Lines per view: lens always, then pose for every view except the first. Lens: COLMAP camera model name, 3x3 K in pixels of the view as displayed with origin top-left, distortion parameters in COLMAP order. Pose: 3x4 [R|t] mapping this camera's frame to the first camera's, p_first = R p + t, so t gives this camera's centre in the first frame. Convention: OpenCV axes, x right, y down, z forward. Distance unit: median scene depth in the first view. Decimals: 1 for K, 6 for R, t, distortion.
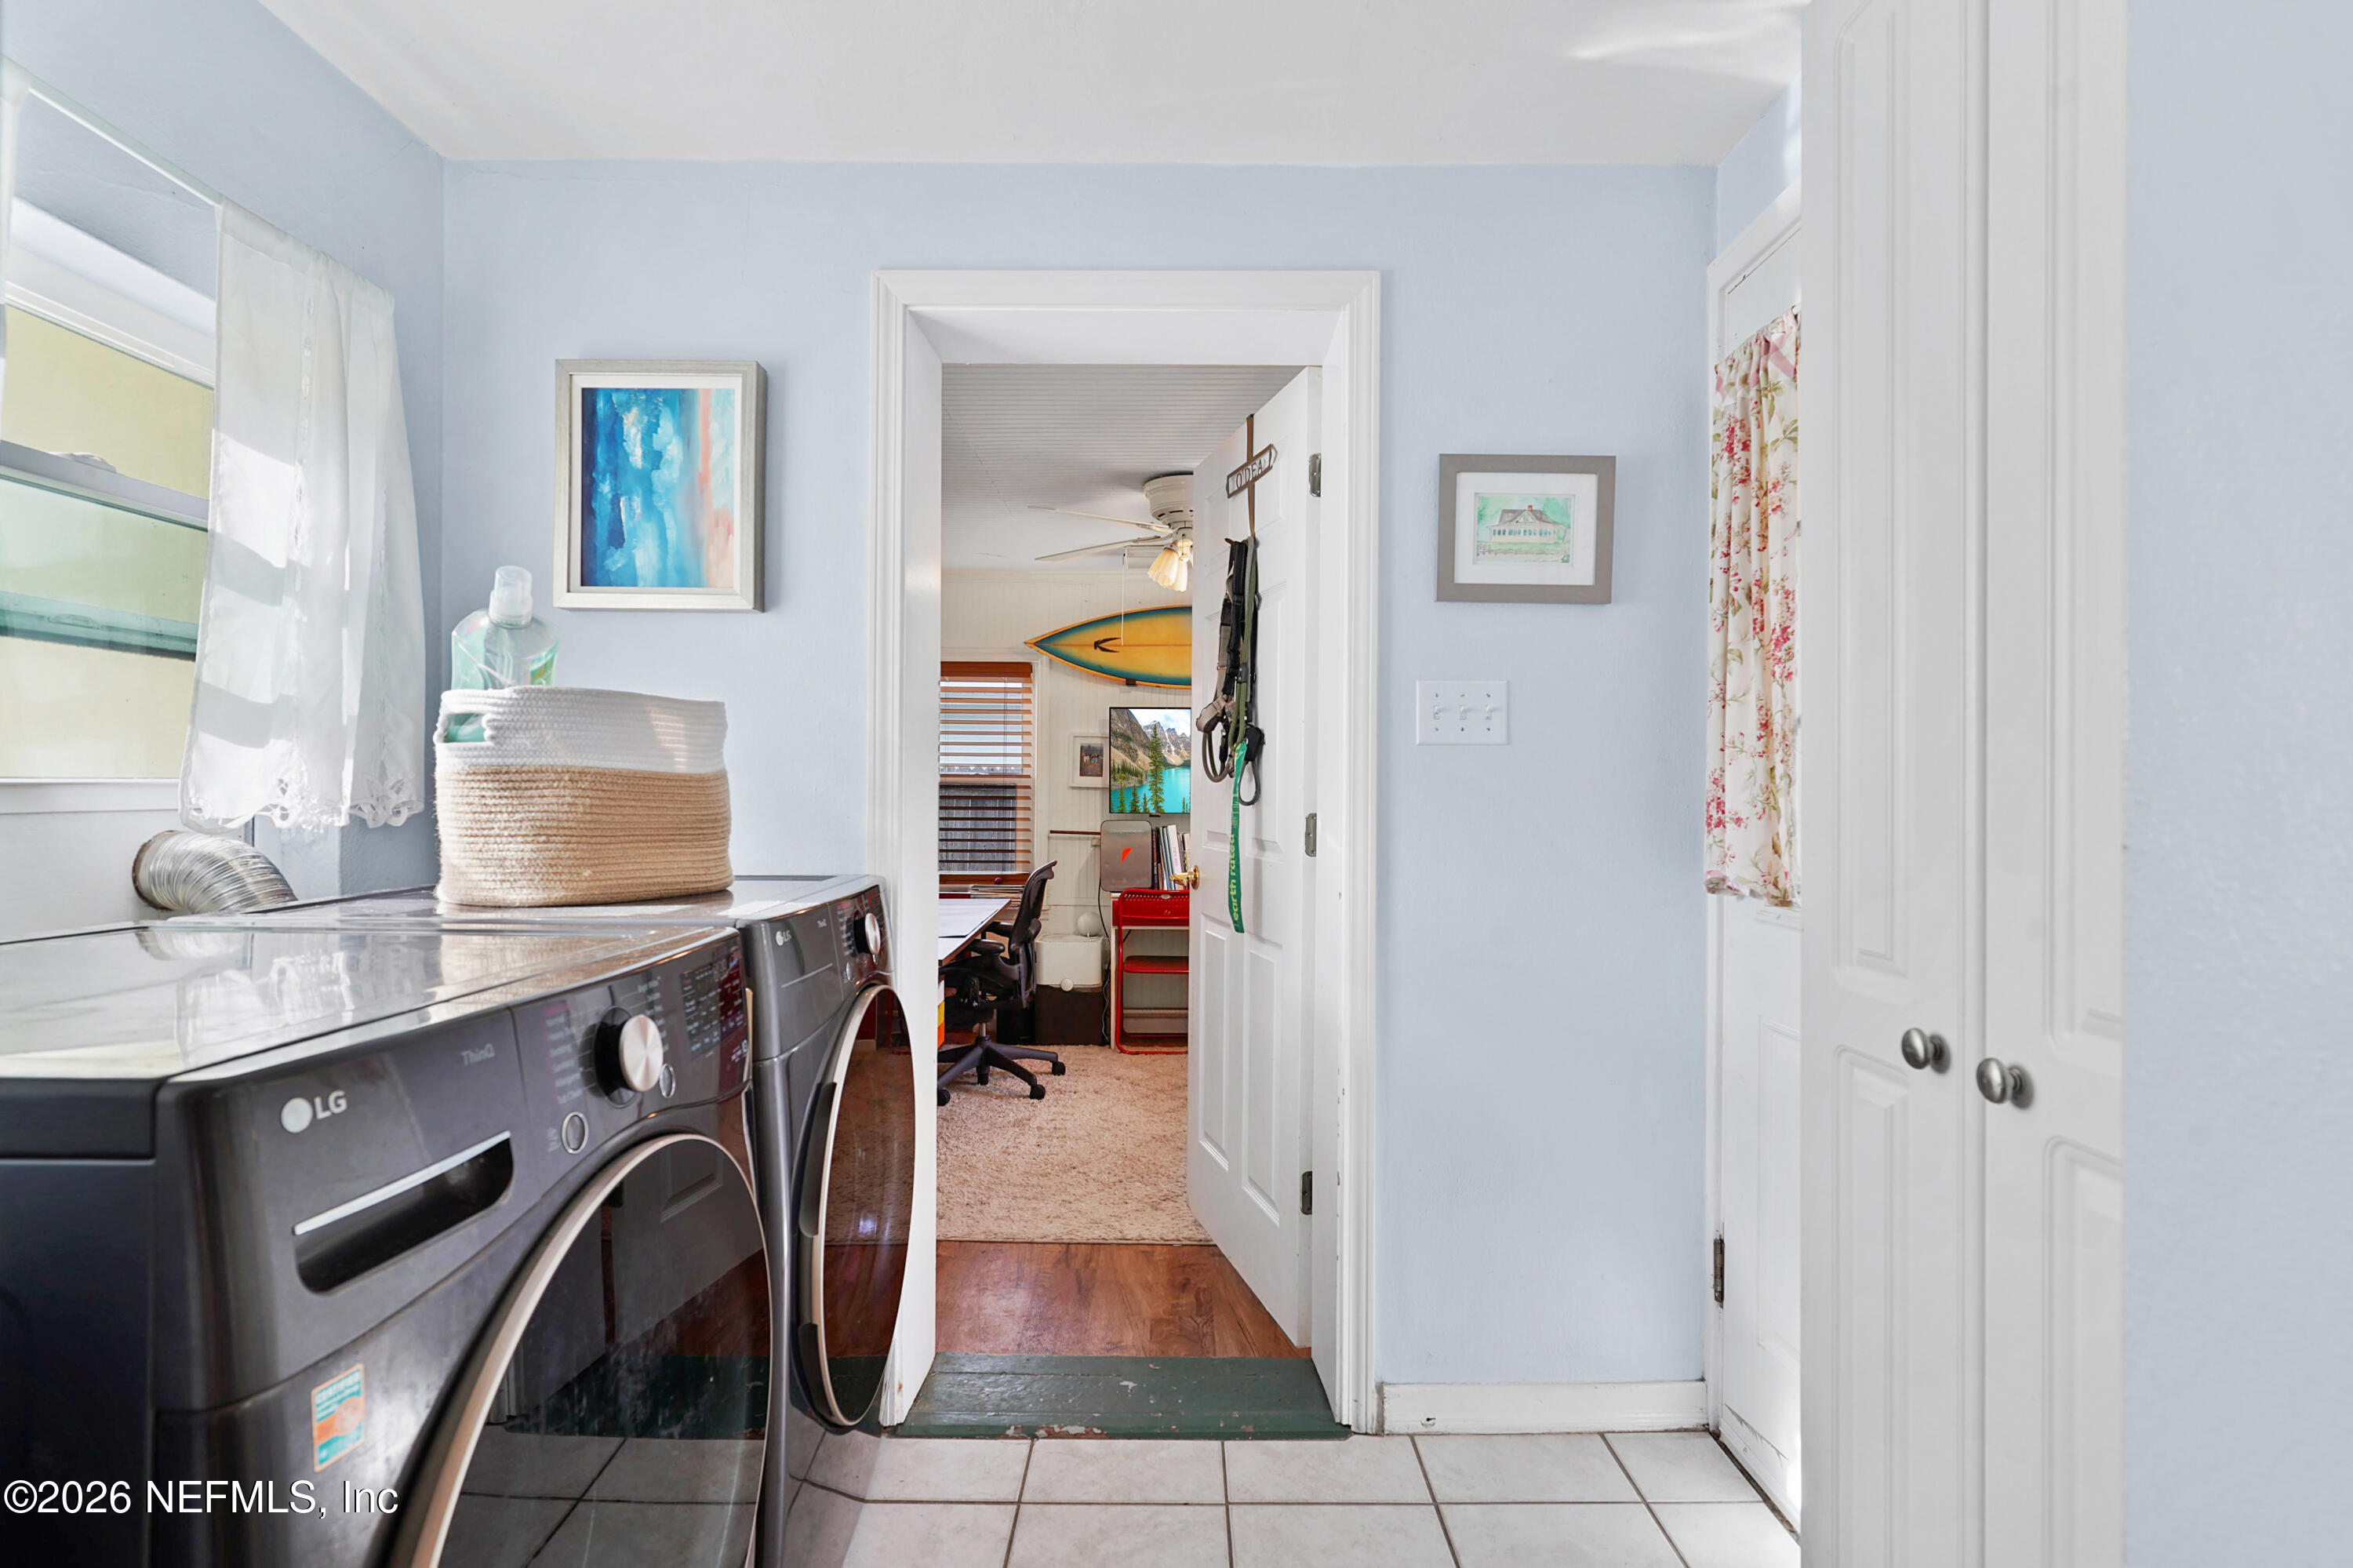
lens RADIAL K [[1133.7, 0, 1174.3], [0, 1133.7, 781.2], [0, 0, 1]] dist [-0.002106, 0.001413]
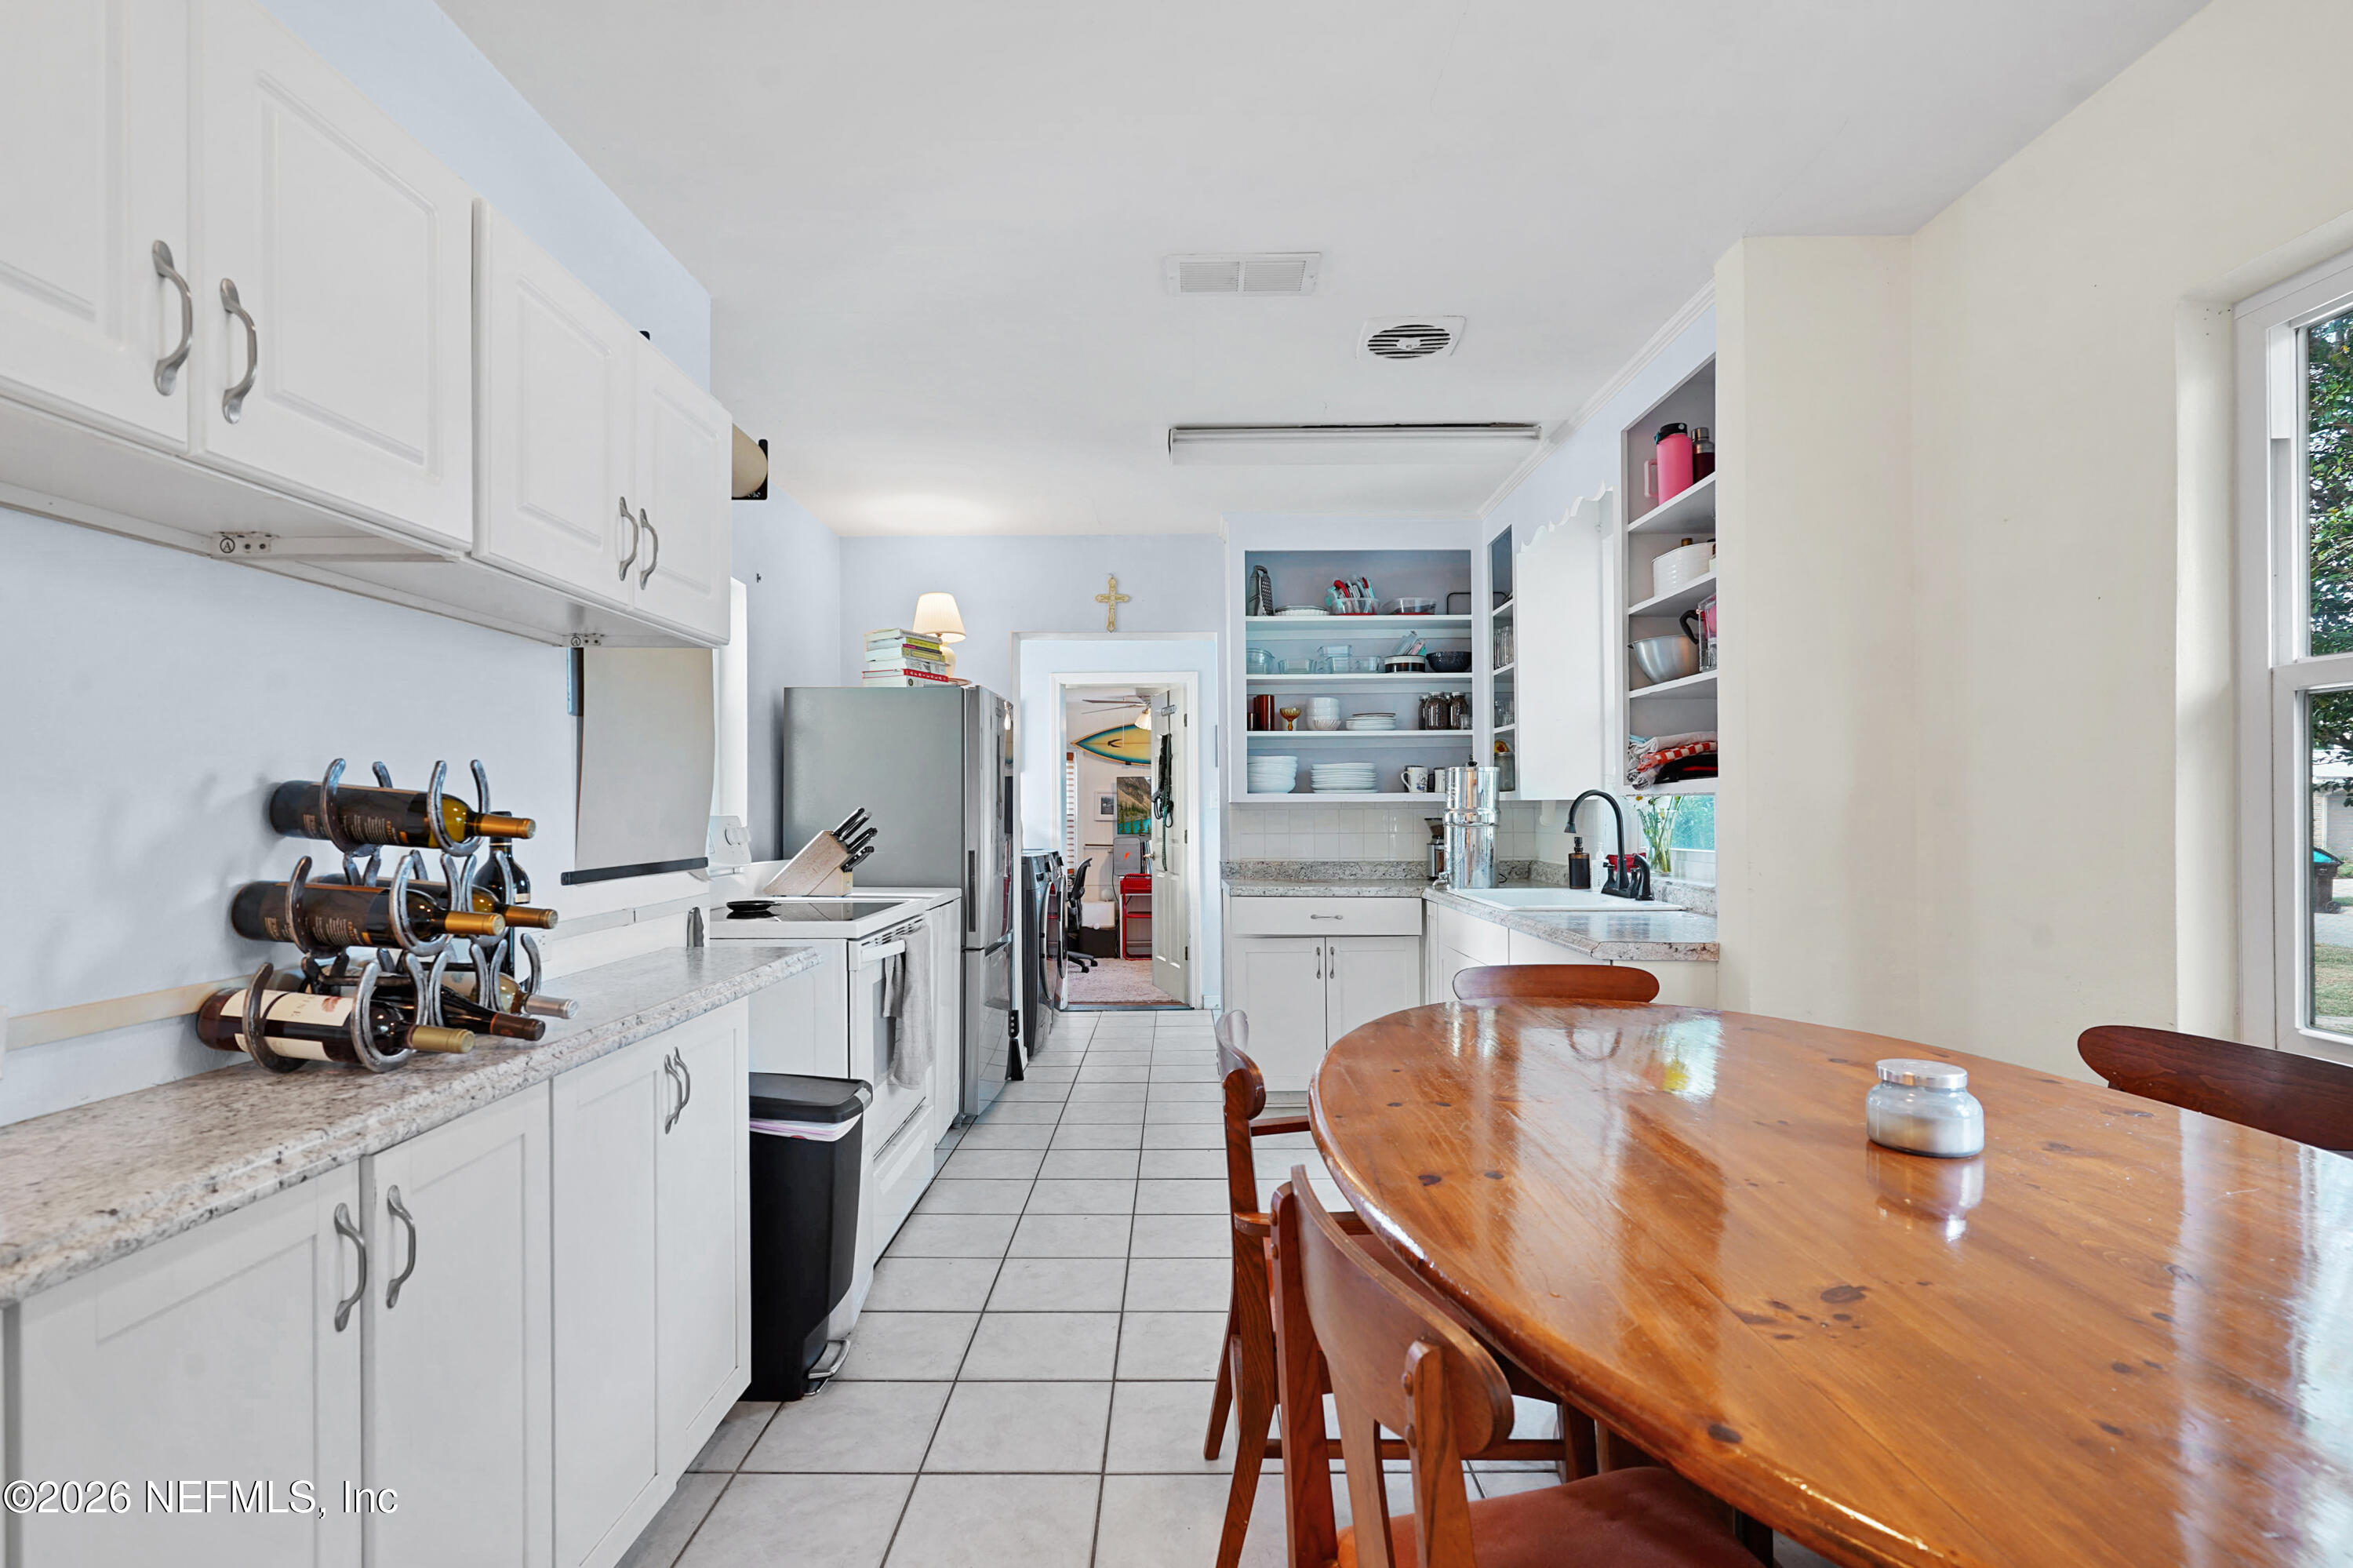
lens RADIAL K [[1133.7, 0, 1202.4], [0, 1133.7, 793.7], [0, 0, 1]] dist [-0.002106, 0.001413]
pose [[0.999566, -0.017023, 0.024023, 0.038206], [0.017294, 0.999789, -0.011118, -0.014646], [-0.023828, 0.011529, 0.999650, -0.875289]]
